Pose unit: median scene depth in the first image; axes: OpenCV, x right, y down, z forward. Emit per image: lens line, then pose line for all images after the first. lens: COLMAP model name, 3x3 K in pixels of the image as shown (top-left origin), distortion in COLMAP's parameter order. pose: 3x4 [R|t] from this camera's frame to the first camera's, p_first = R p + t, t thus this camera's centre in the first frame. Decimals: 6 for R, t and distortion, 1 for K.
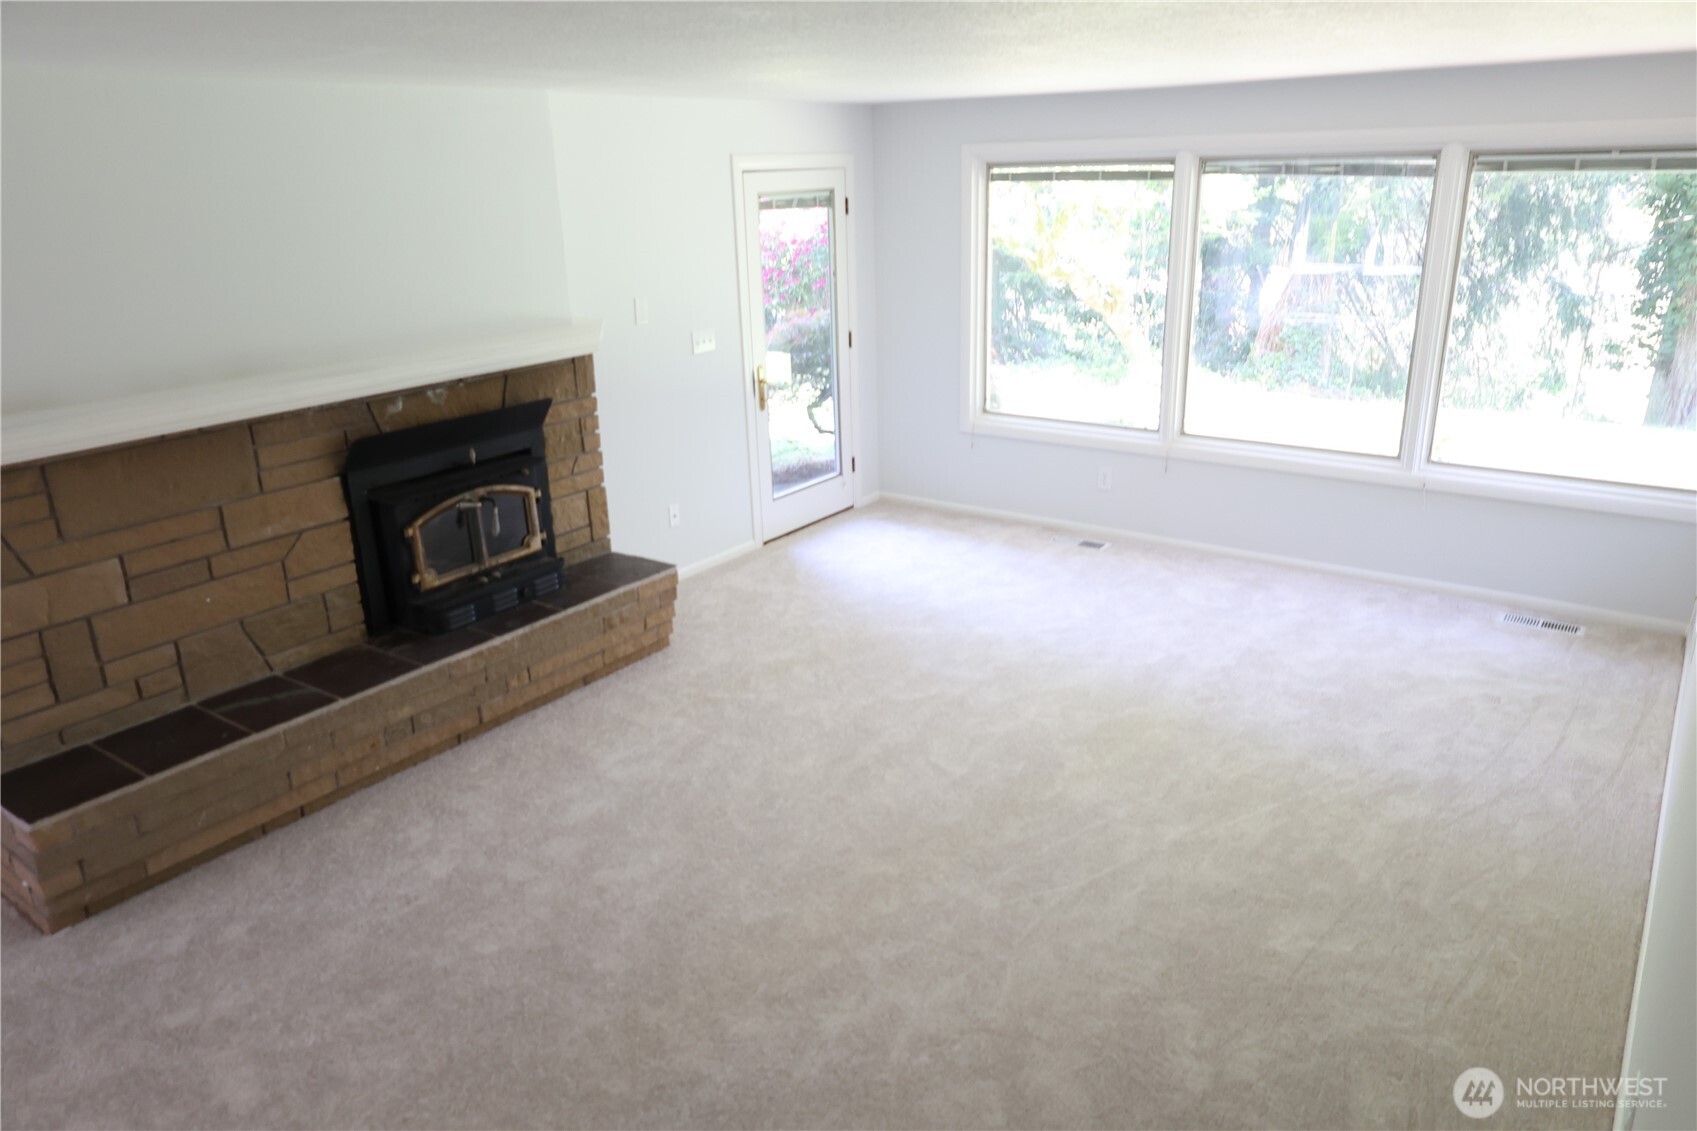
lens RADIAL K [[1176.1, 0, 848.4], [0, 1176.1, 559.4], [0, 0, 1]] dist [-0.000036, 0.000595]
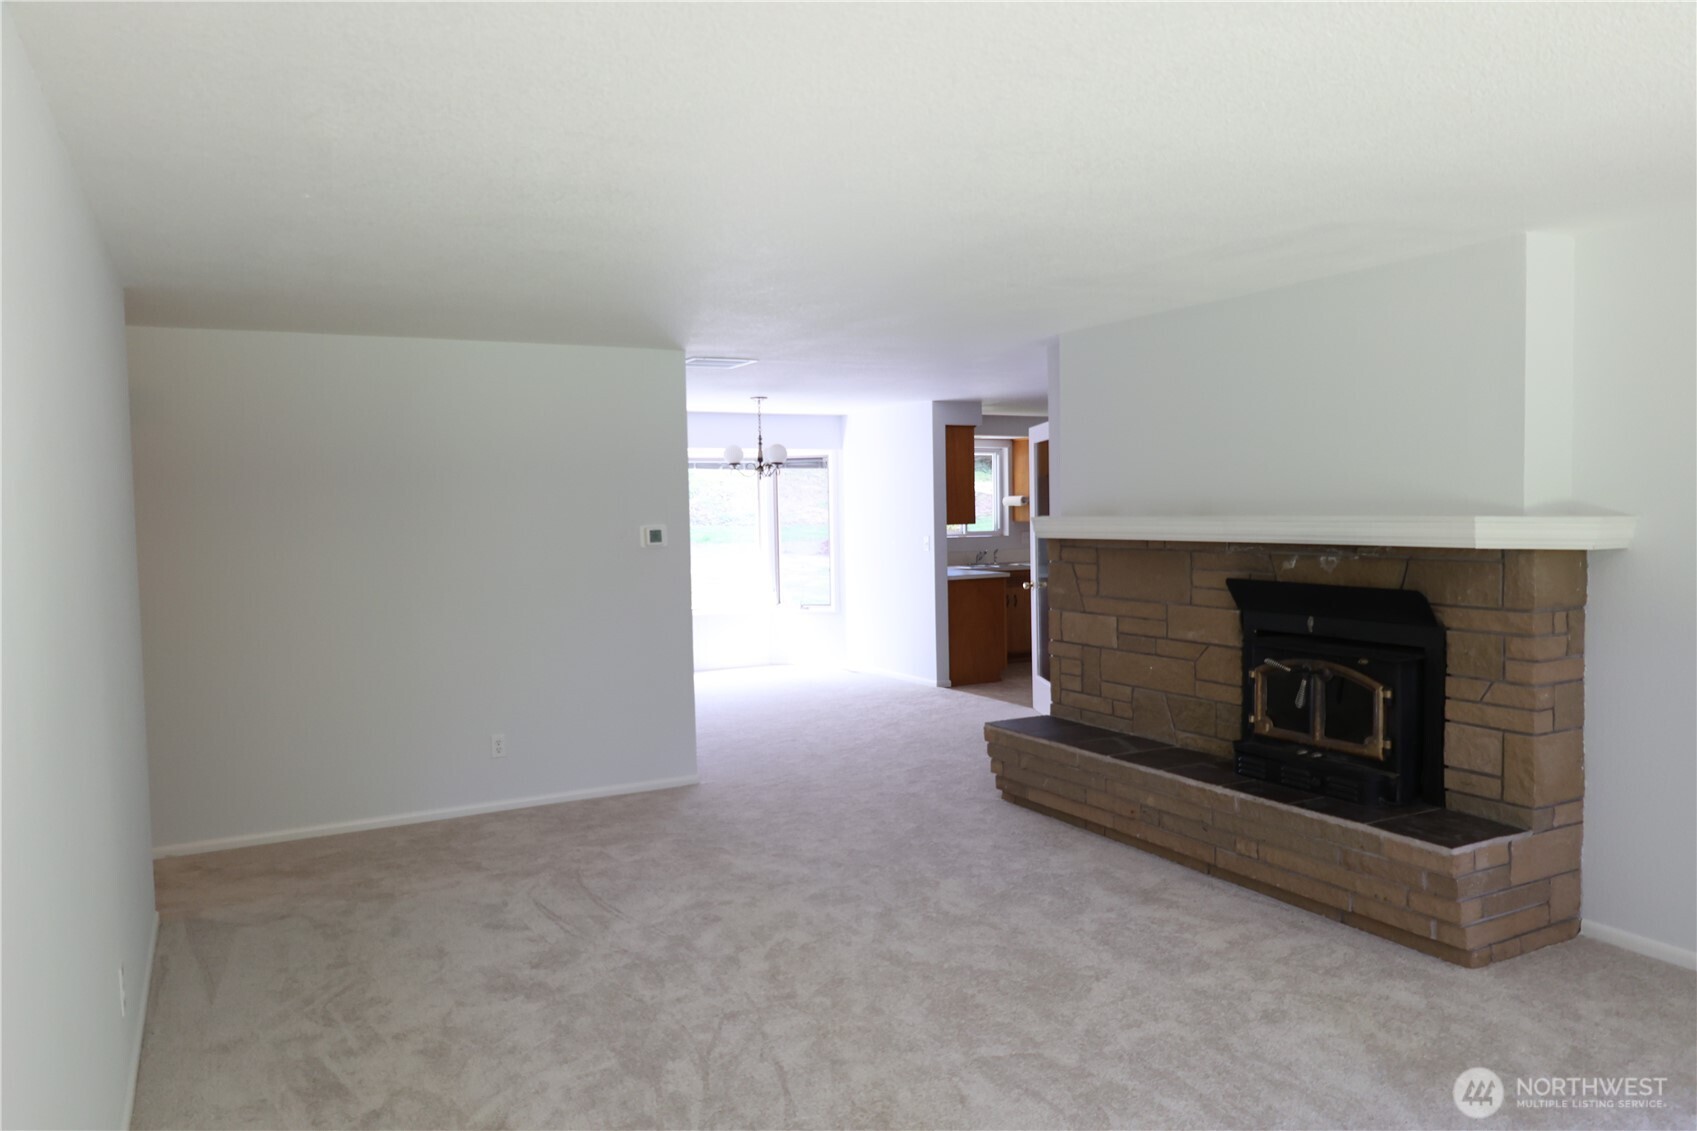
lens RADIAL K [[1176.1, 0, 847.3], [0, 1176.1, 569.5], [0, 0, 1]] dist [-0.000036, 0.000595]
pose [[-0.435745, 0.079607, -0.896543, 0.752586], [-0.265737, 0.940300, 0.212648, -0.244606], [0.859948, 0.330905, -0.388577, 1.068441]]
